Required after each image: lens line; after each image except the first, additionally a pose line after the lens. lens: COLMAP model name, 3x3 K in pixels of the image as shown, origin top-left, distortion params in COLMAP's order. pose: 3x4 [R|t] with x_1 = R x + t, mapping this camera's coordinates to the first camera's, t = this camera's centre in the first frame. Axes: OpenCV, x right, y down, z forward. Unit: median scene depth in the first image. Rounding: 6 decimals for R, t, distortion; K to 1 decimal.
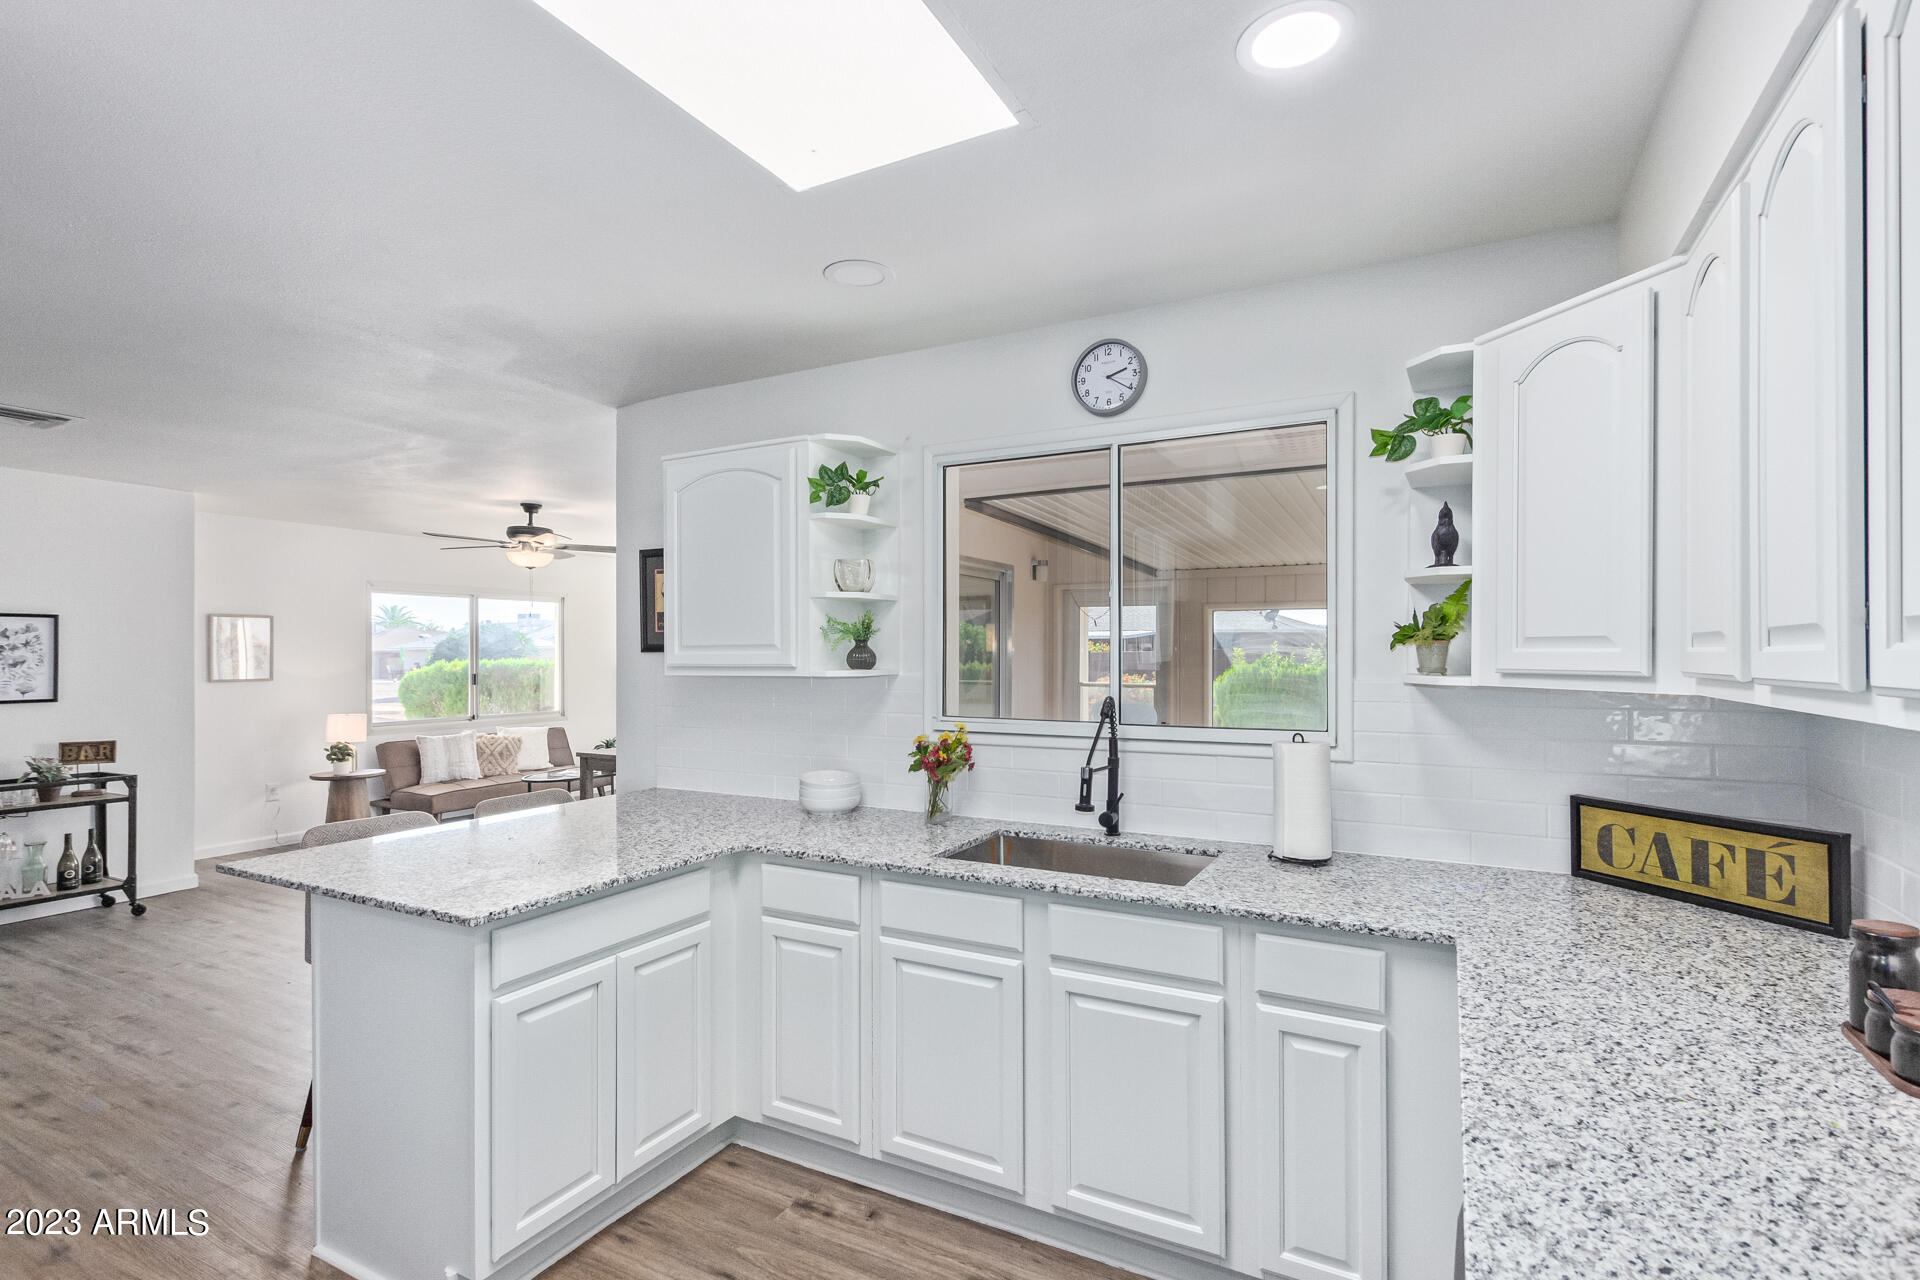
lens RADIAL K [[878.4, 0, 964.4], [0, 878.4, 651.4], [0, 0, 1]] dist [-0.003710, -0.000191]
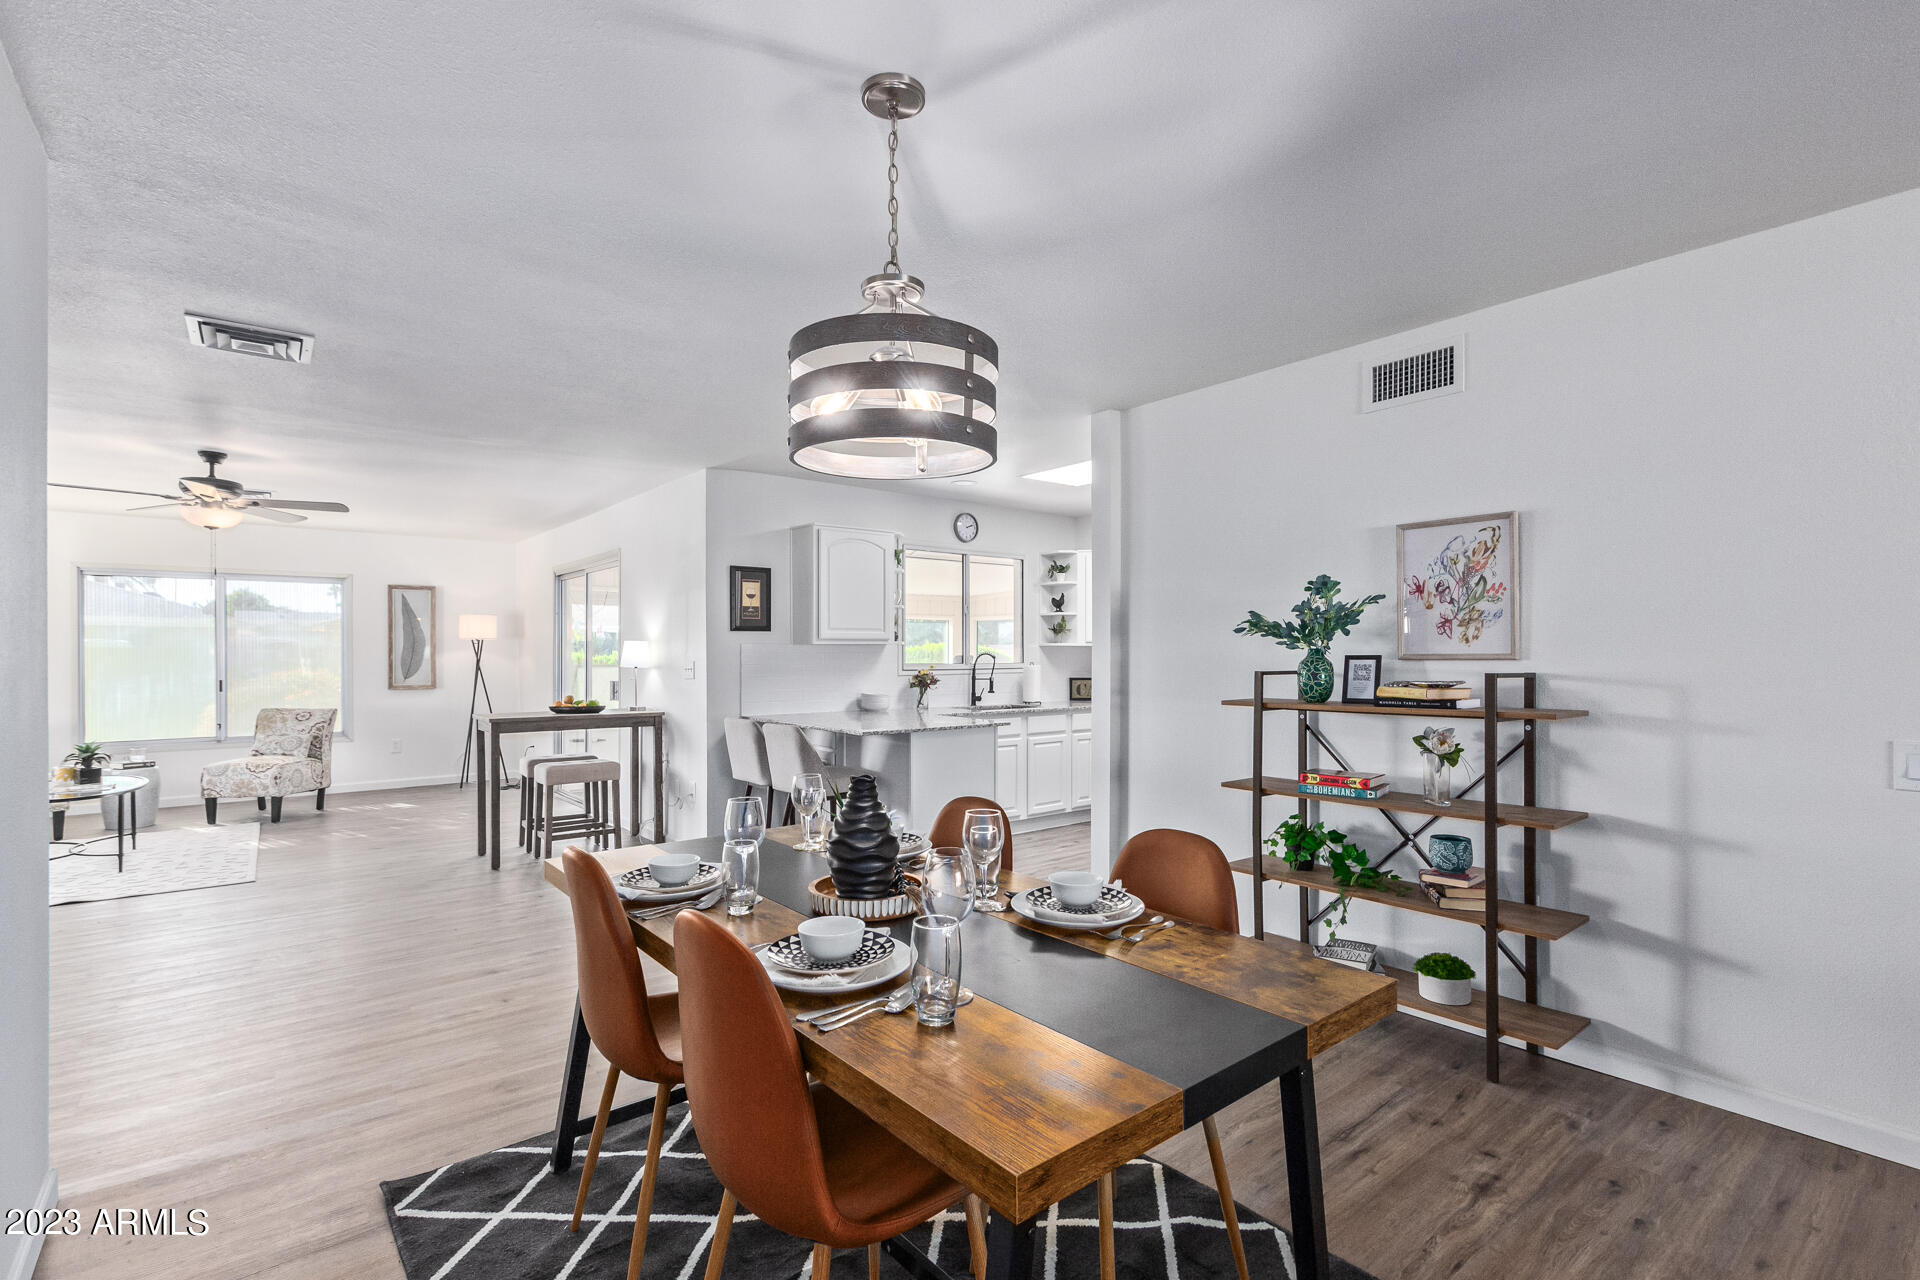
lens RADIAL K [[878.4, 0, 955.1], [0, 878.4, 647.4], [0, 0, 1]] dist [-0.003710, -0.000191]
pose [[0.389937, -0.000523, 0.920842, -2.124444], [-0.006406, 0.999974, 0.003281, 0.026315], [-0.920819, -0.007178, 0.389923, 0.039720]]
